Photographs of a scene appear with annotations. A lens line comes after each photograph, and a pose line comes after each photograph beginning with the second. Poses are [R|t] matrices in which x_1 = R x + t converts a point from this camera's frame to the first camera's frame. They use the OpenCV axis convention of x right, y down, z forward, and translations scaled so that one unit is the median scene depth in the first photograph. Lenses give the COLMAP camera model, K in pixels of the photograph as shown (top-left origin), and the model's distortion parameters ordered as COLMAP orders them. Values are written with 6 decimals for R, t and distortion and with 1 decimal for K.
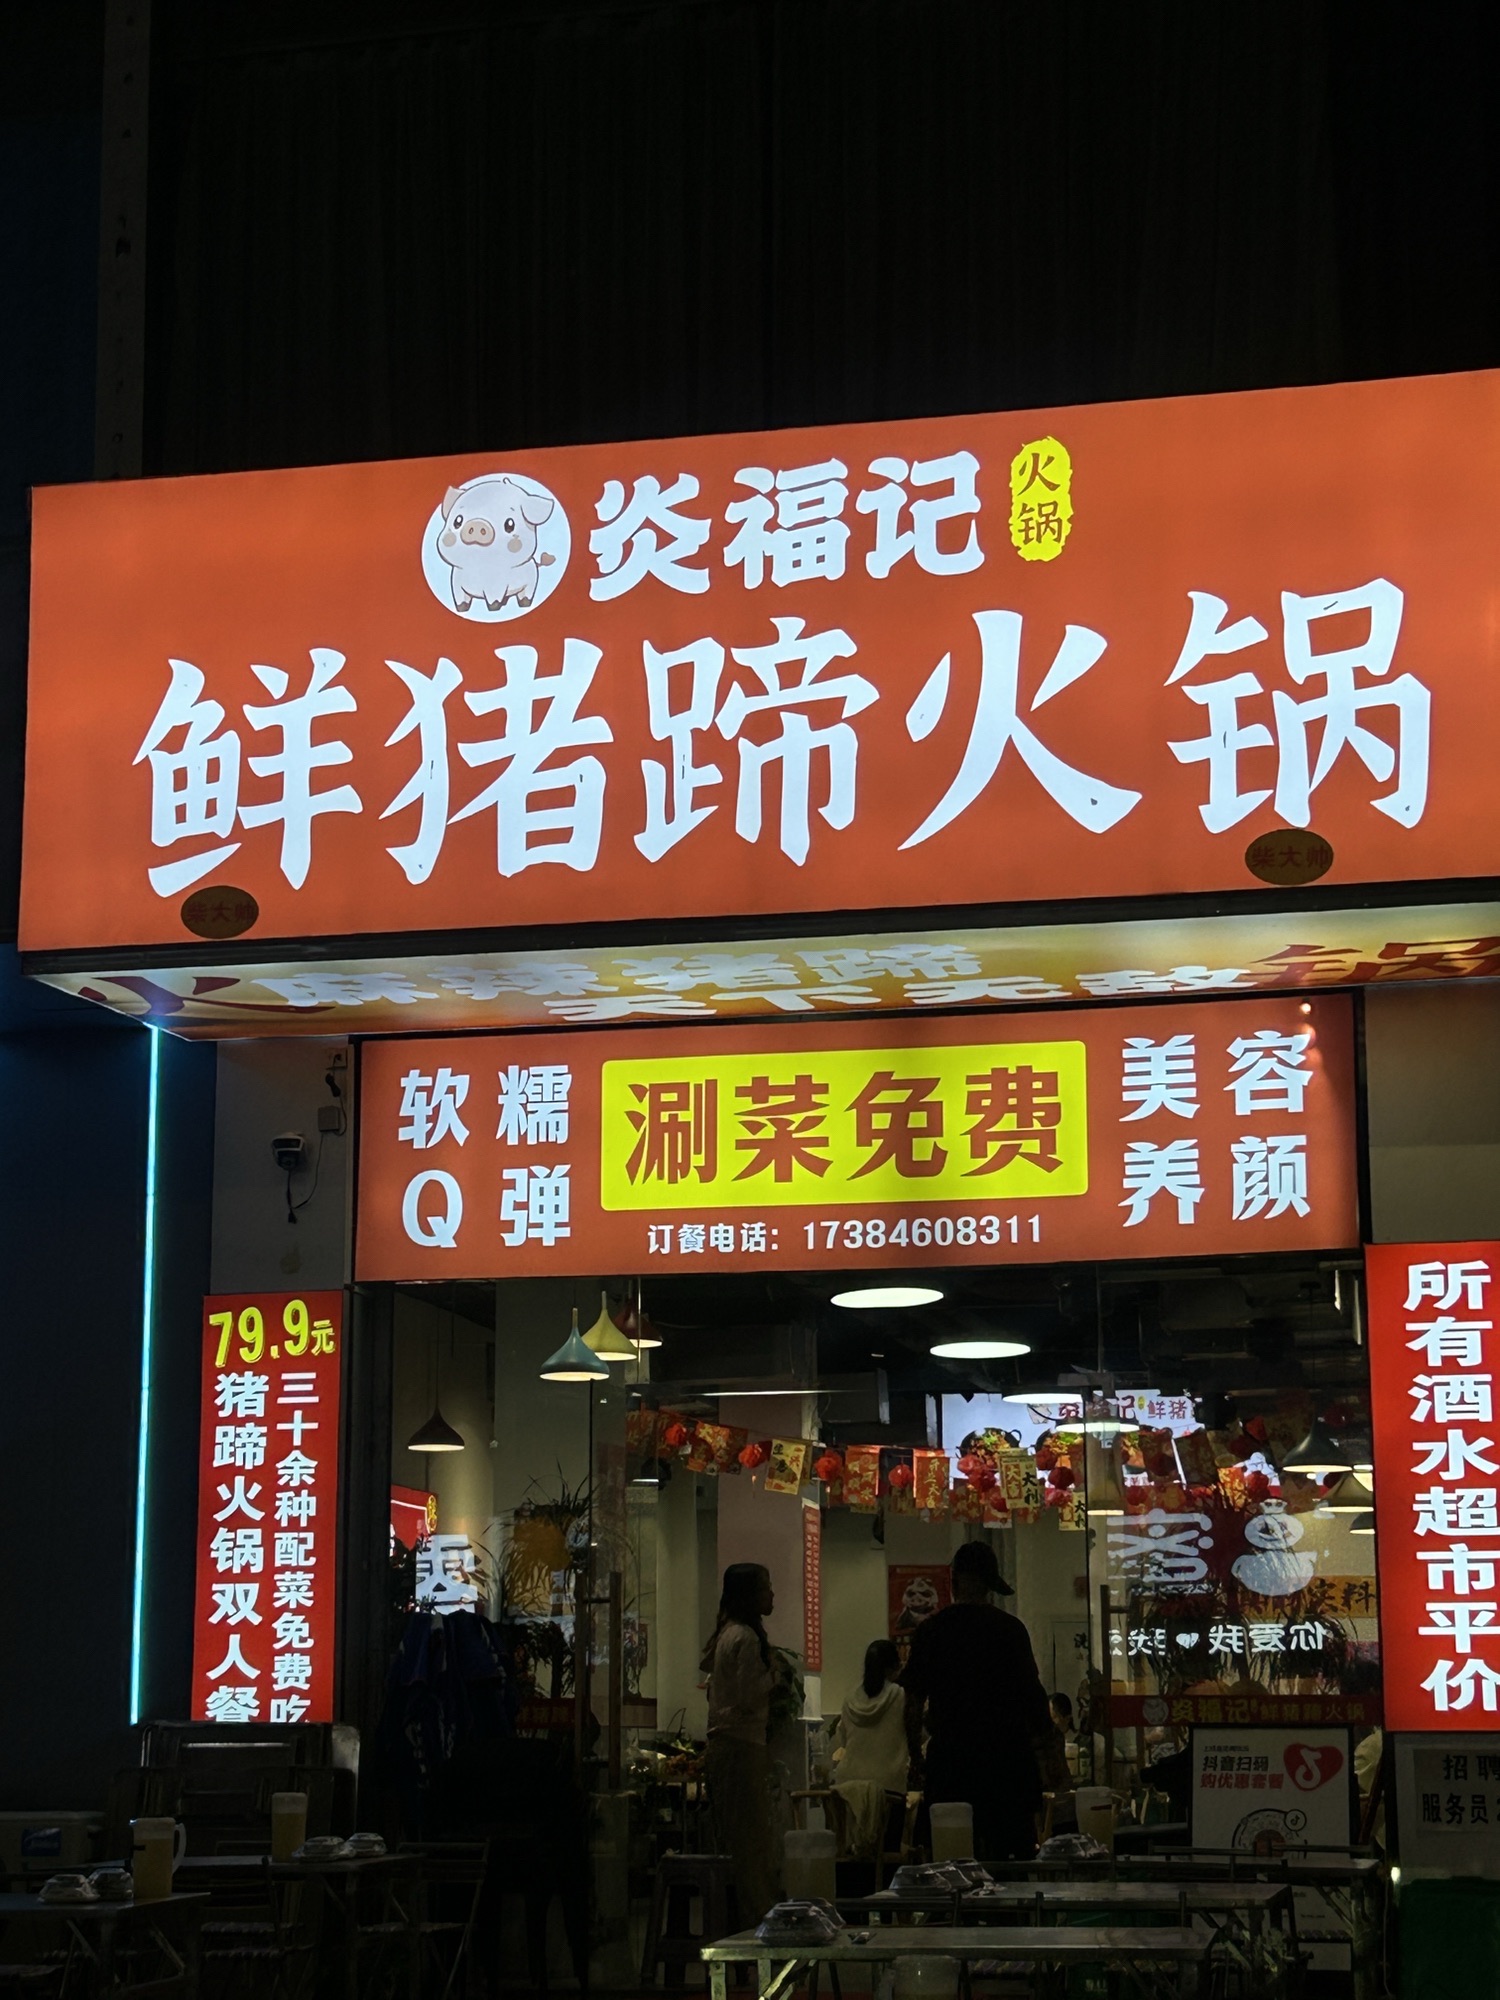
lens RADIAL K [[3845.4, 0, 750.0], [0, 3845.4, 1000.0], [0, 0, 1]] dist [-0.174260, 4.083496]
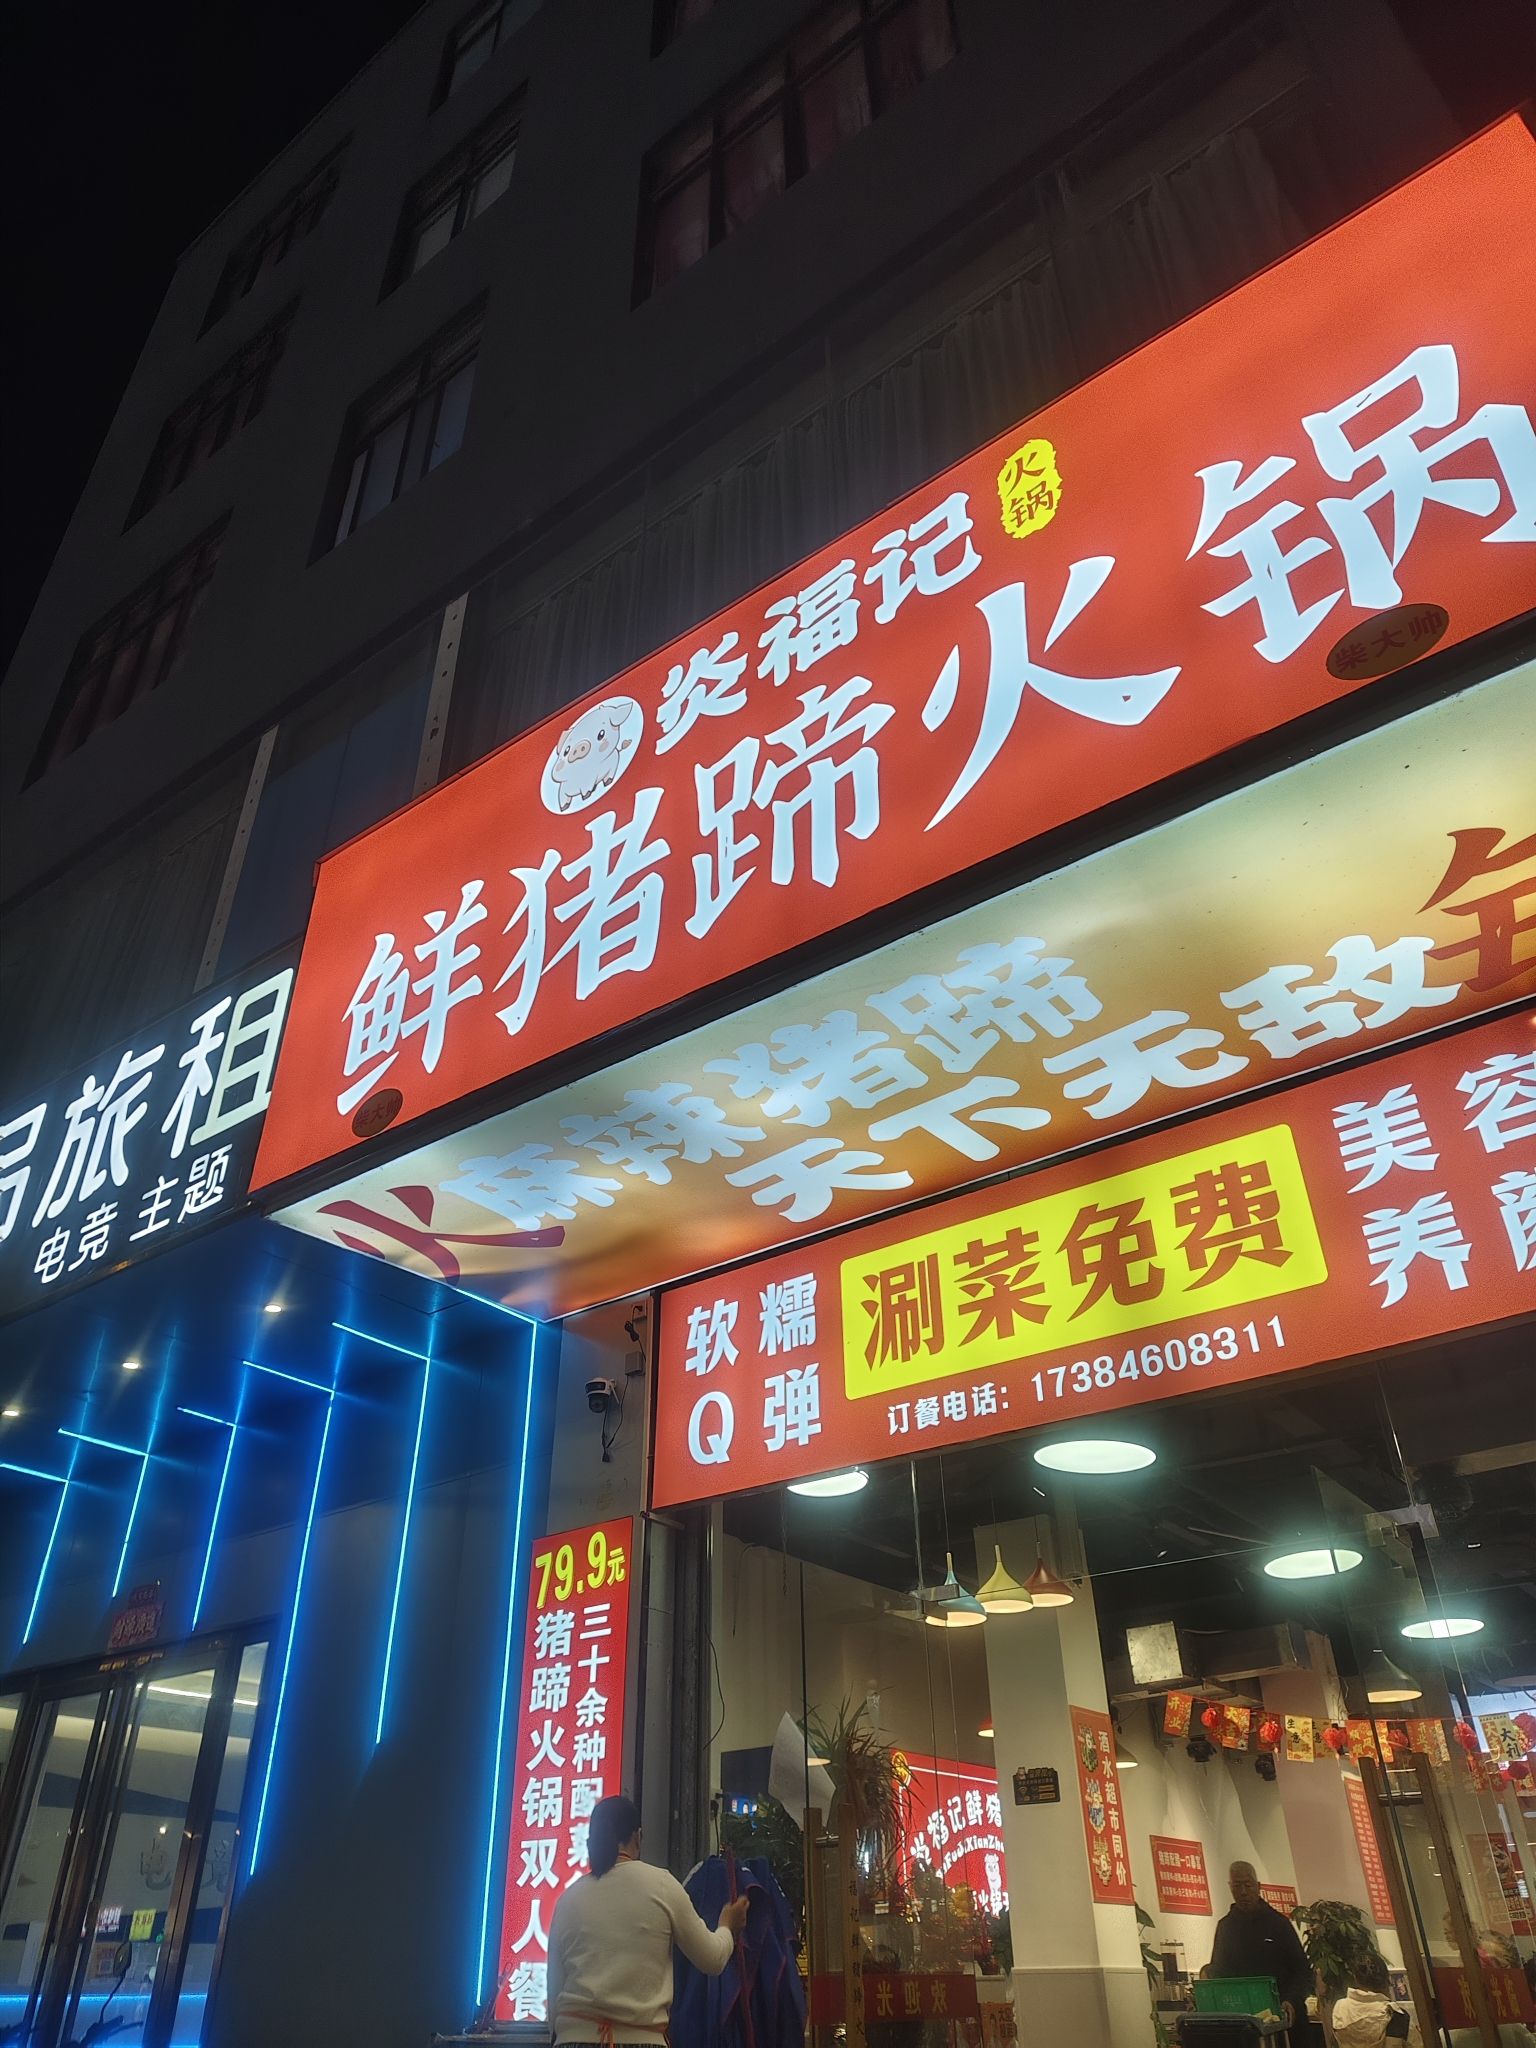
lens RADIAL K [[1381.7, 0, 768.4], [0, 1381.7, 1014.0], [0, 0, 1]] dist [0.030768, -0.053061]
pose [[0.909251, -0.240492, -0.339744, 0.092590], [0.086167, 0.907273, -0.411620, 0.112381], [0.407232, 0.344991, 0.845662, 0.656726]]
